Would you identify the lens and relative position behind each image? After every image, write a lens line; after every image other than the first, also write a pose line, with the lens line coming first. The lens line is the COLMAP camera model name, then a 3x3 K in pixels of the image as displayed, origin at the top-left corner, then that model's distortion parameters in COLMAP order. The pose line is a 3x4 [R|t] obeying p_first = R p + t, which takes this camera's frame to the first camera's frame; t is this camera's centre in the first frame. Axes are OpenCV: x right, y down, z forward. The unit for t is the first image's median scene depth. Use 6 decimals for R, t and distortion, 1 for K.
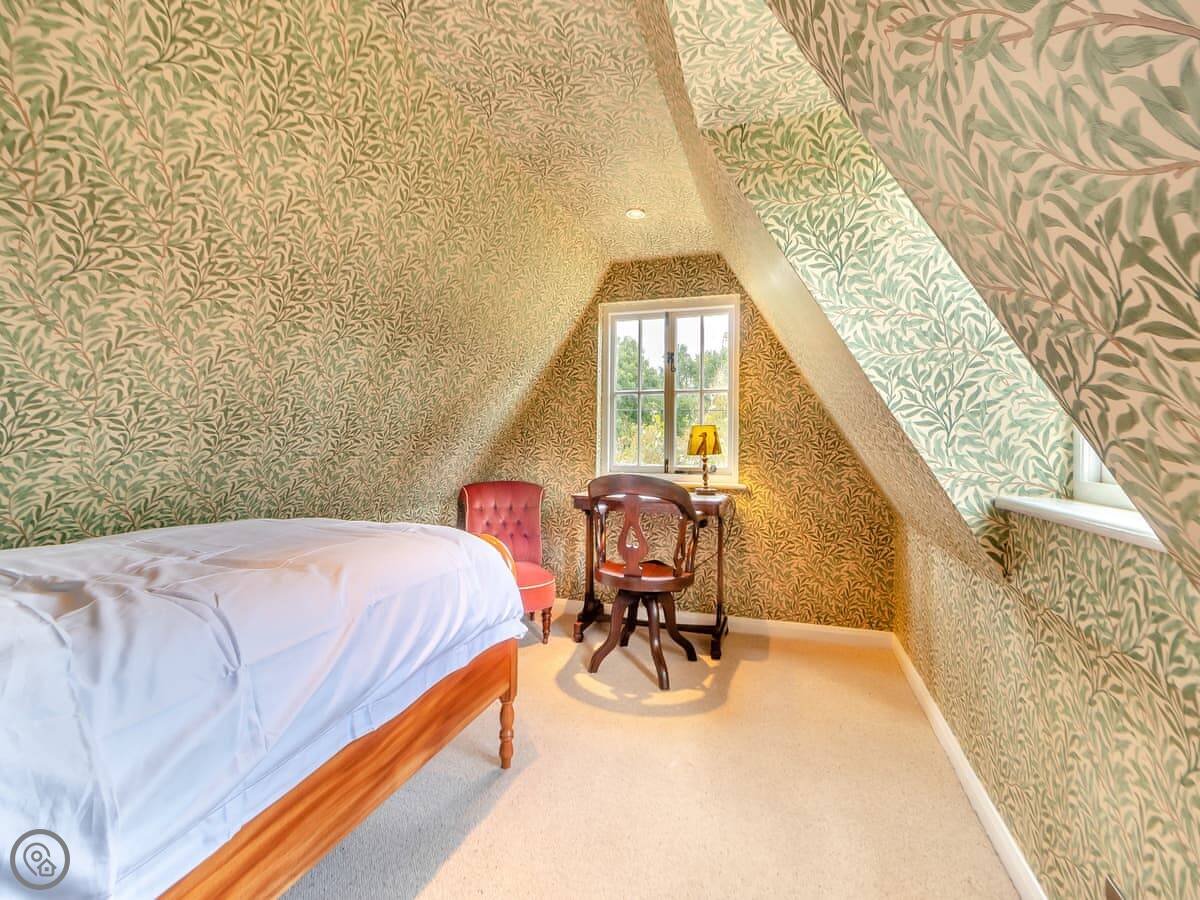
lens RADIAL K [[573.2, 0, 600.0], [0, 573.2, 450.0], [0, 0, 1]] dist [-0.003036, -0.000628]
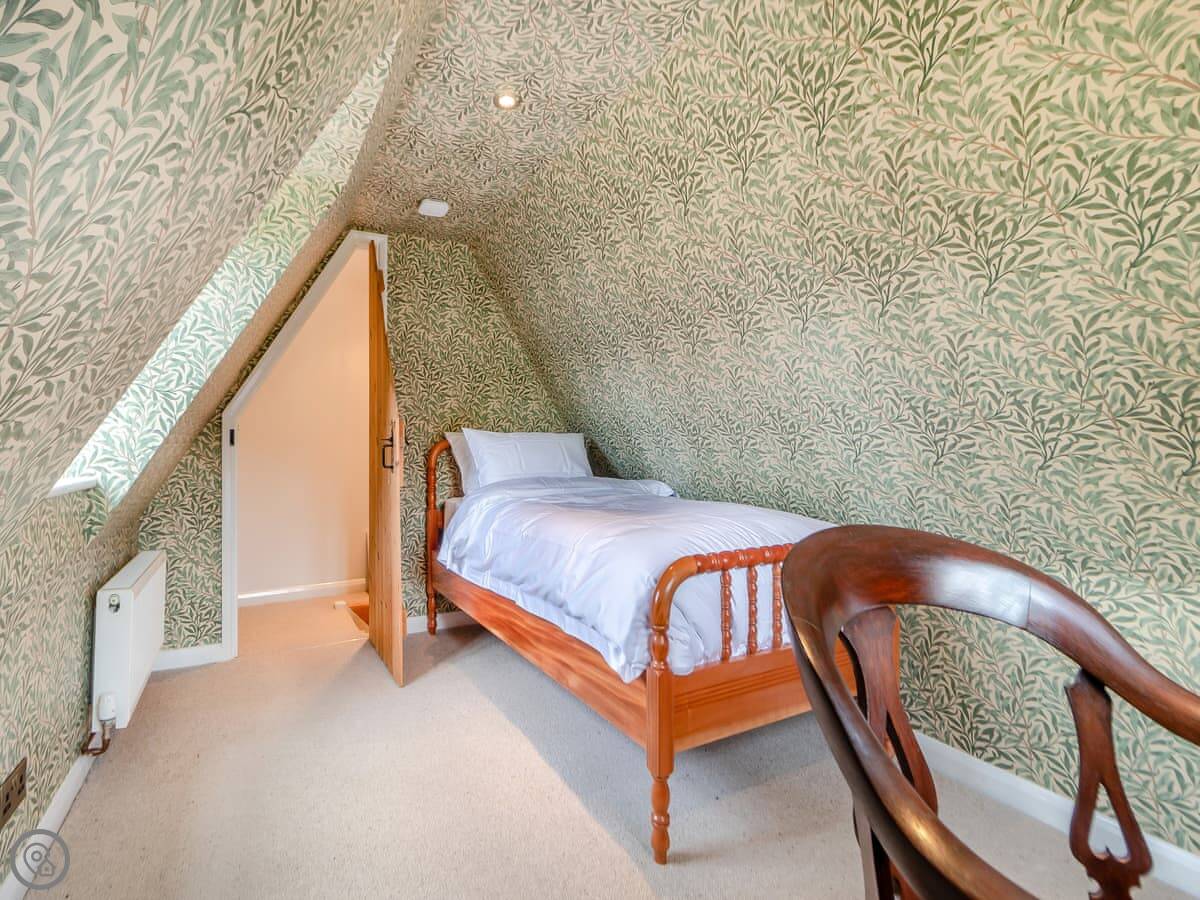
lens RADIAL K [[610.6, 0, 597.4], [0, 610.6, 430.4], [0, 0, 1]] dist [-0.000811, -0.001133]
pose [[-0.686096, -0.031123, -0.726845, 0.366057], [-0.016372, 0.999492, -0.027343, 0.001494], [0.727327, -0.006860, -0.686257, 1.159970]]
